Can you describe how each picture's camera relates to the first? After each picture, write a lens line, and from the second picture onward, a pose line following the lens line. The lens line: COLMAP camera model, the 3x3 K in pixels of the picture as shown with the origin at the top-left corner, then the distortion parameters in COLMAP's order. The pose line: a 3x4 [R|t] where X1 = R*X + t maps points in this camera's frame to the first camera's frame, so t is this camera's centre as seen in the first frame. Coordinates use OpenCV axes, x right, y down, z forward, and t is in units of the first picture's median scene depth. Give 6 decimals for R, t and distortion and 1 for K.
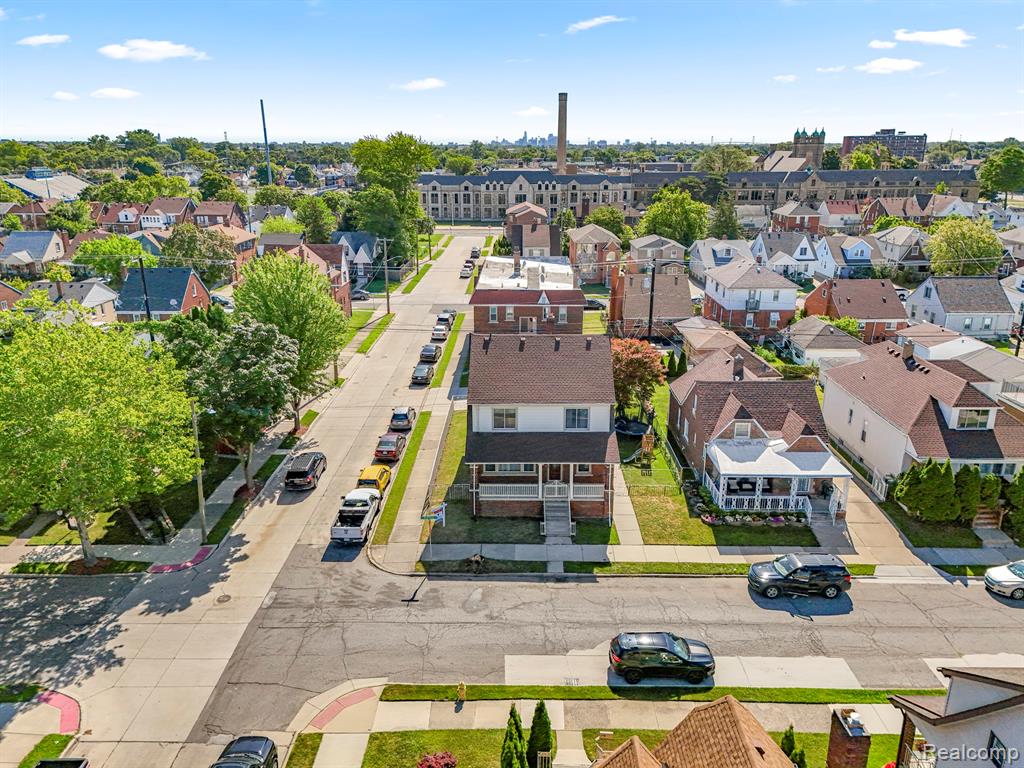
lens RADIAL K [[751.8, 0, 512.0], [0, 751.8, 384.0], [0, 0, 1]] dist [0.084379, -0.078058]
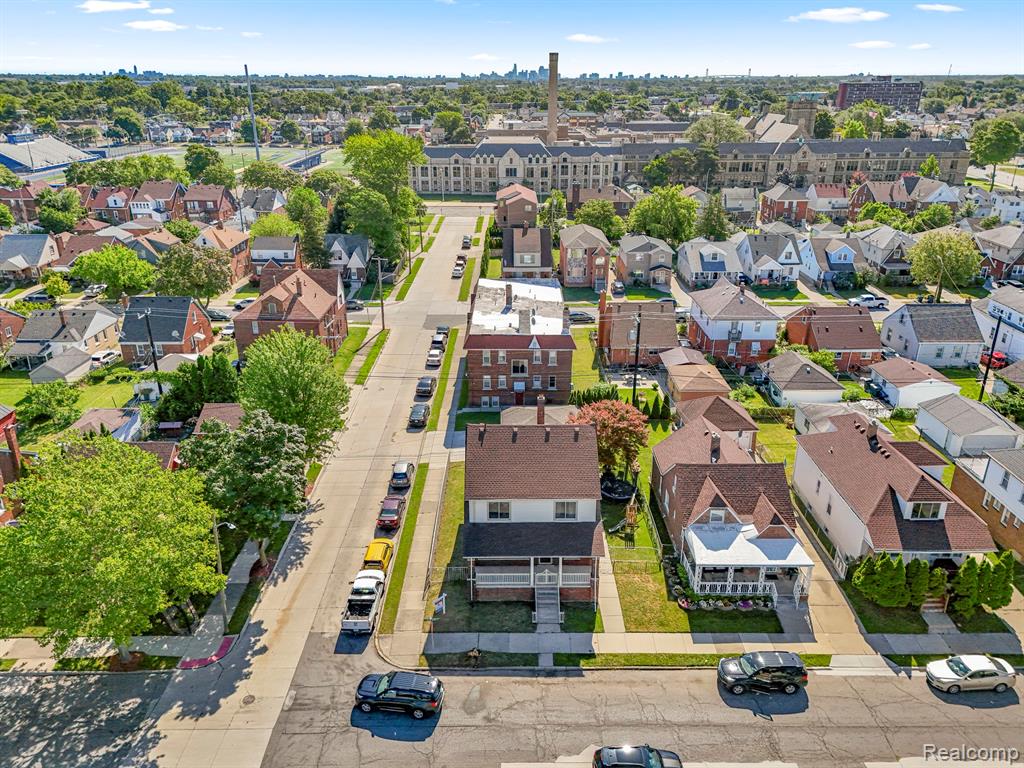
lens RADIAL K [[751.8, 0, 512.0], [0, 751.8, 384.0], [0, 0, 1]] dist [0.084379, -0.078058]
pose [[0.999916, -0.003855, 0.012381, -0.003467], [0.002860, 0.996836, 0.079437, -0.199568], [-0.012649, -0.079395, 0.996763, -0.063194]]
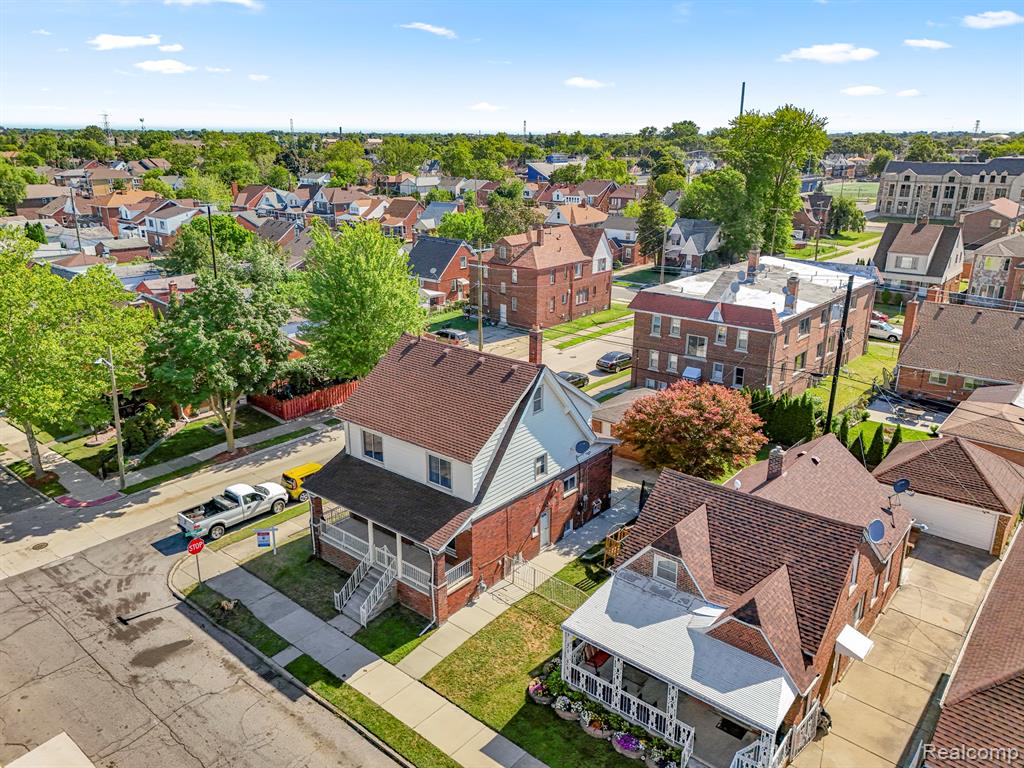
lens RADIAL K [[751.8, 0, 512.0], [0, 751.8, 384.0], [0, 0, 1]] dist [0.084379, -0.078058]
pose [[0.769667, 0.201186, -0.605918, 0.495475], [-0.195371, 0.977743, 0.076475, -0.091922], [0.607818, 0.059519, 0.791843, 0.423627]]
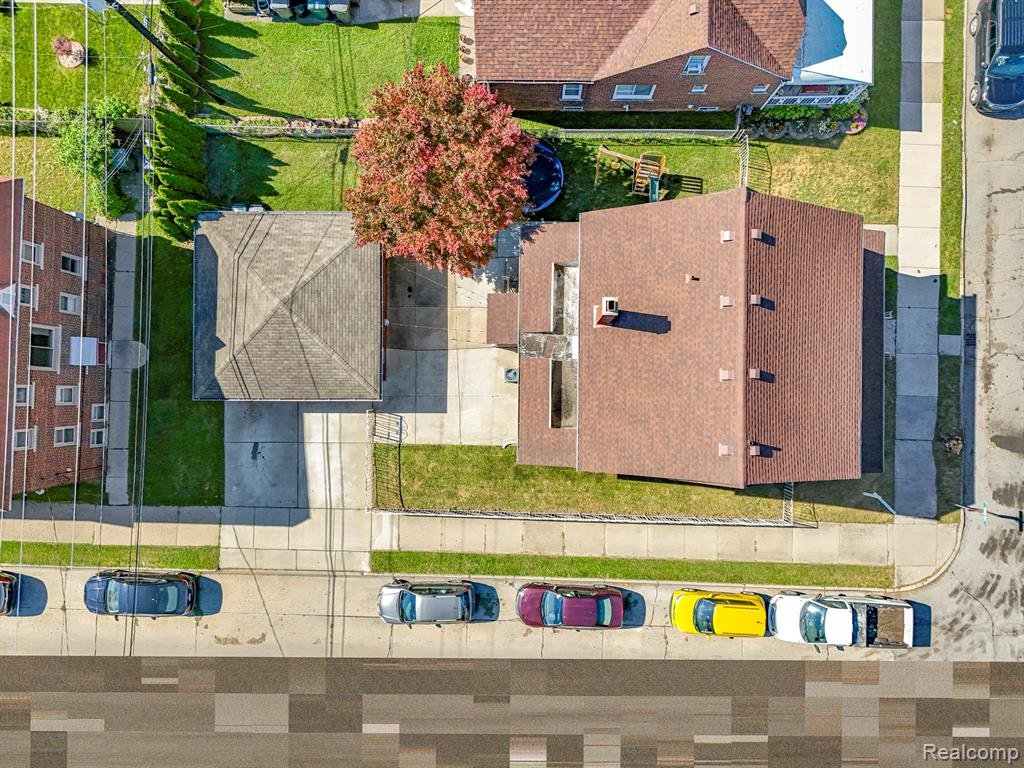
lens RADIAL K [[751.8, 0, 512.0], [0, 751.8, 384.0], [0, 0, 1]] dist [0.084379, -0.078058]
pose [[0.008825, -0.999690, 0.023284, -0.004989], [0.309503, 0.024872, 0.950573, -0.529115], [-0.950858, -0.001183, 0.309626, 0.947672]]
